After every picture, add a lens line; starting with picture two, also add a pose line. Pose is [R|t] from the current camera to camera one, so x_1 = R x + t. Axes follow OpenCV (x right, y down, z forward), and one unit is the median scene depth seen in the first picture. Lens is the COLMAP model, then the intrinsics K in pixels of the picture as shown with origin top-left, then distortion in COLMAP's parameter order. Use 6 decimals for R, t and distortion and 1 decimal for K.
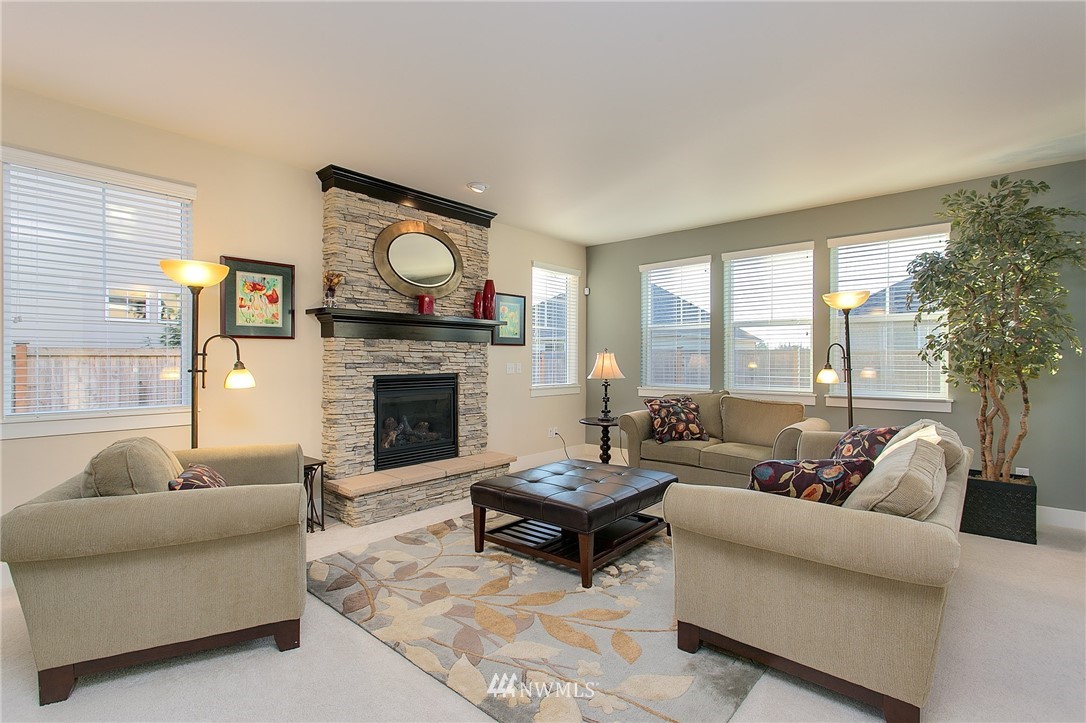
lens RADIAL K [[515.4, 0, 541.1], [0, 515.4, 358.6], [0, 0, 1]] dist [0.011150, 0.000647]
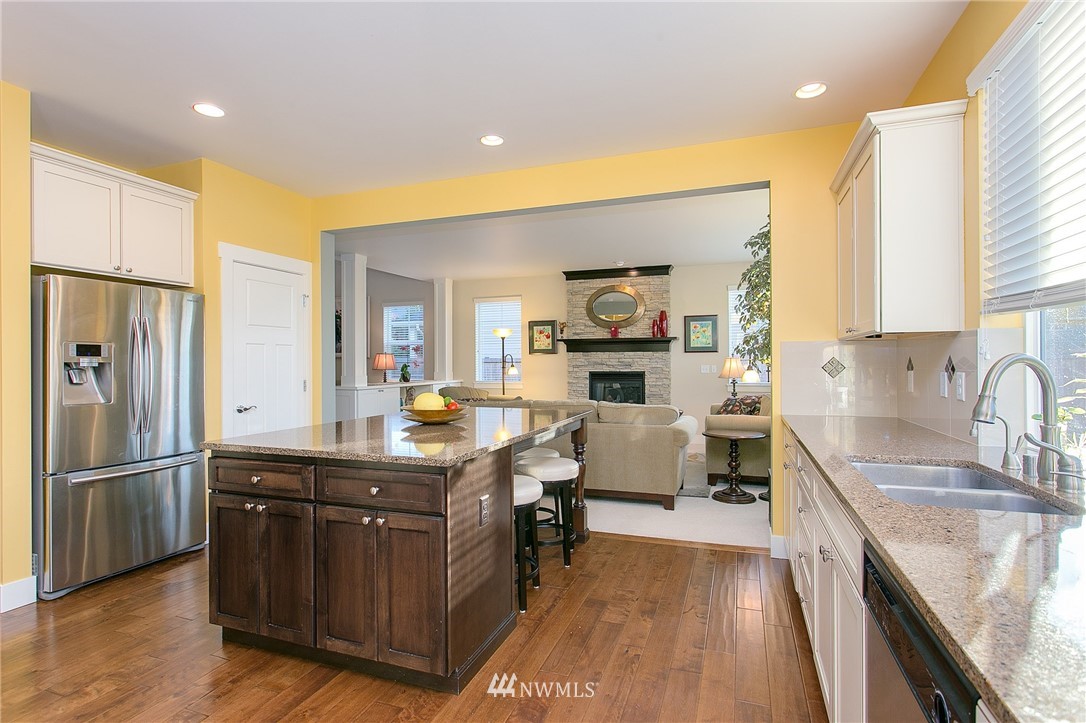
lens RADIAL K [[515.4, 0, 546.4], [0, 515.4, 359.9], [0, 0, 1]] dist [0.011150, 0.000647]
pose [[0.346622, -0.004625, -0.937993, 1.541140], [0.004560, 0.999984, -0.003246, -0.004757], [0.937994, -0.003152, 0.346638, 0.197812]]
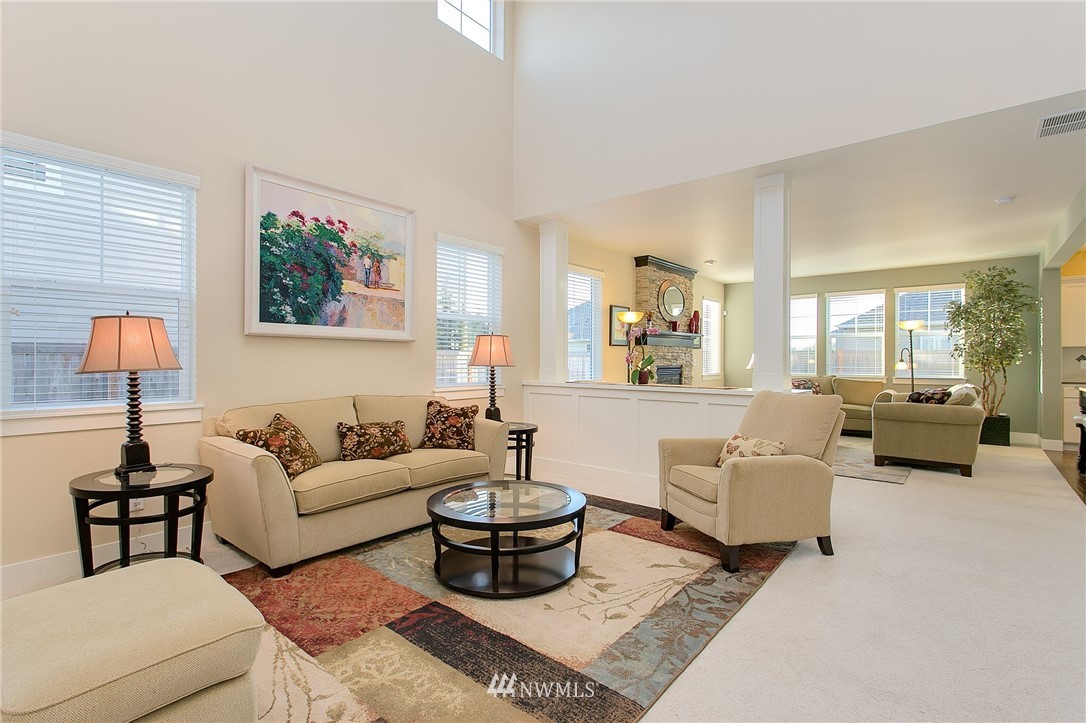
lens RADIAL K [[515.4, 0, 540.8], [0, 515.4, 359.8], [0, 0, 1]] dist [0.011150, 0.000647]
pose [[0.999713, 0.000404, 0.023954, -0.843222], [-0.000427, 0.999999, 0.000955, 0.012212], [-0.023953, -0.000965, 0.999713, -0.895487]]
